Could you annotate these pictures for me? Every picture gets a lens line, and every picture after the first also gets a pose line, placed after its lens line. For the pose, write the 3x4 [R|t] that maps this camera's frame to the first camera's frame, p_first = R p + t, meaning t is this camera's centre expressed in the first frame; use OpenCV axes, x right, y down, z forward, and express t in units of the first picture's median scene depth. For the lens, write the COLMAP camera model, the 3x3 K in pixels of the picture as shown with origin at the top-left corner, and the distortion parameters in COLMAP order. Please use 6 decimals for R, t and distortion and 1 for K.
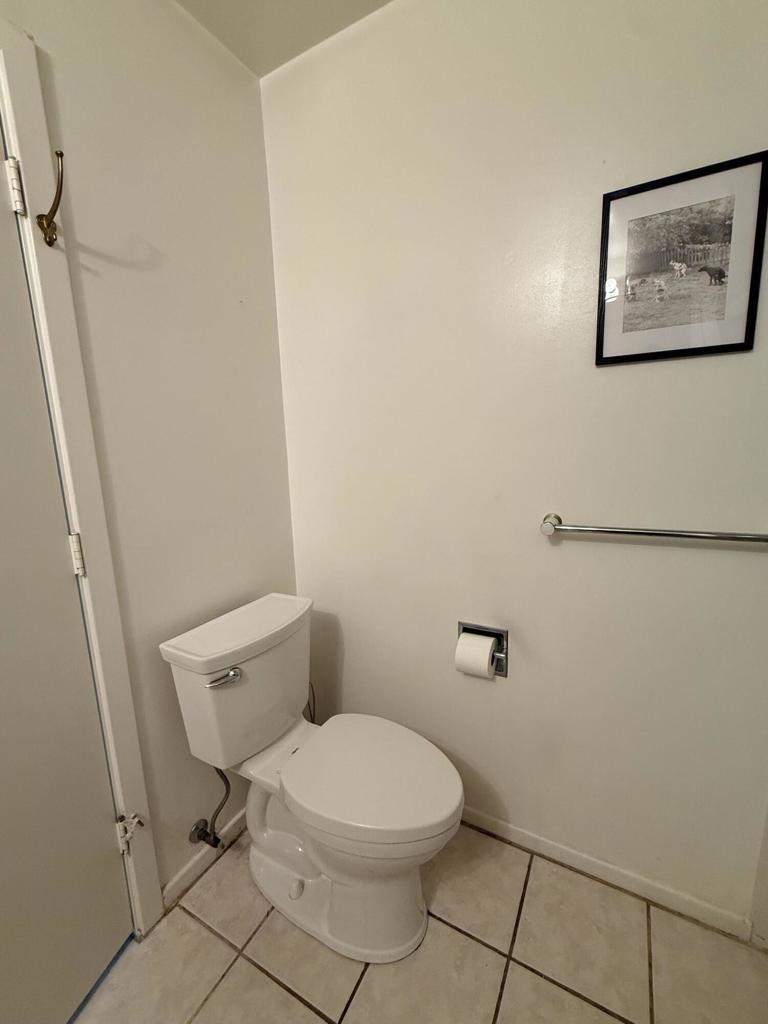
lens RADIAL K [[418.6, 0, 385.9], [0, 418.6, 518.9], [0, 0, 1]] dist [-0.001217, -0.000115]
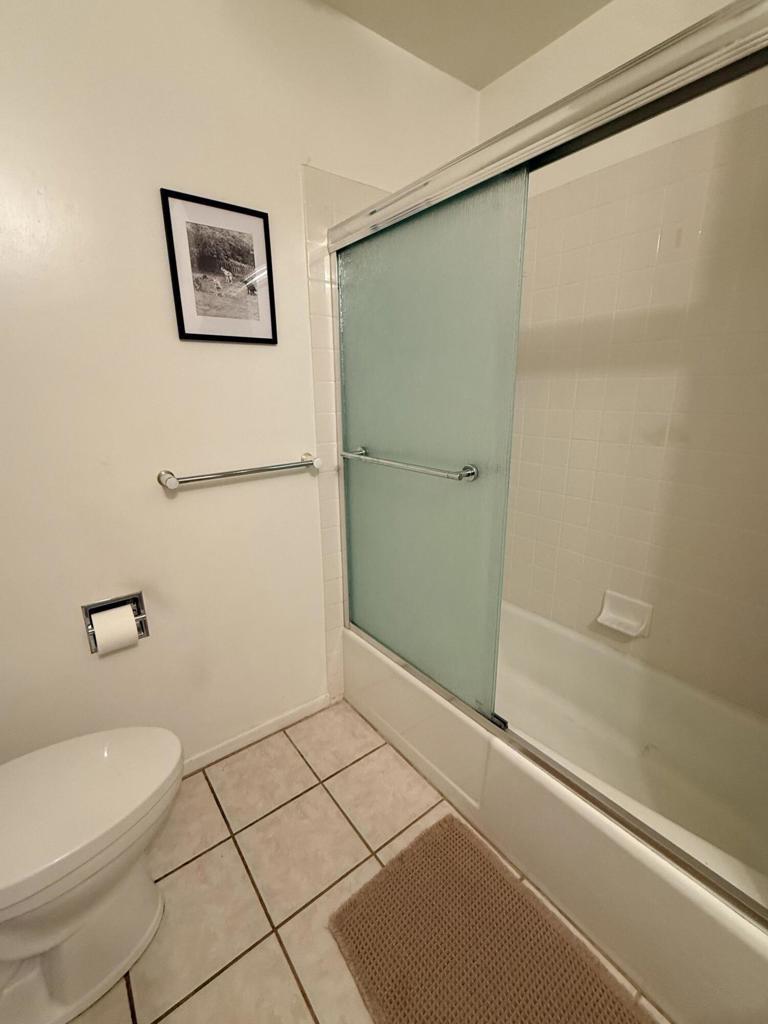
lens RADIAL K [[441.9, 0, 382.3], [0, 441.9, 509.0], [0, 0, 1]] dist [-0.001086, -0.000123]
pose [[0.410807, -0.222152, 0.884243, -0.480877], [0.156532, 0.972645, 0.171639, -0.028722], [-0.898184, 0.067902, 0.434343, -0.014516]]
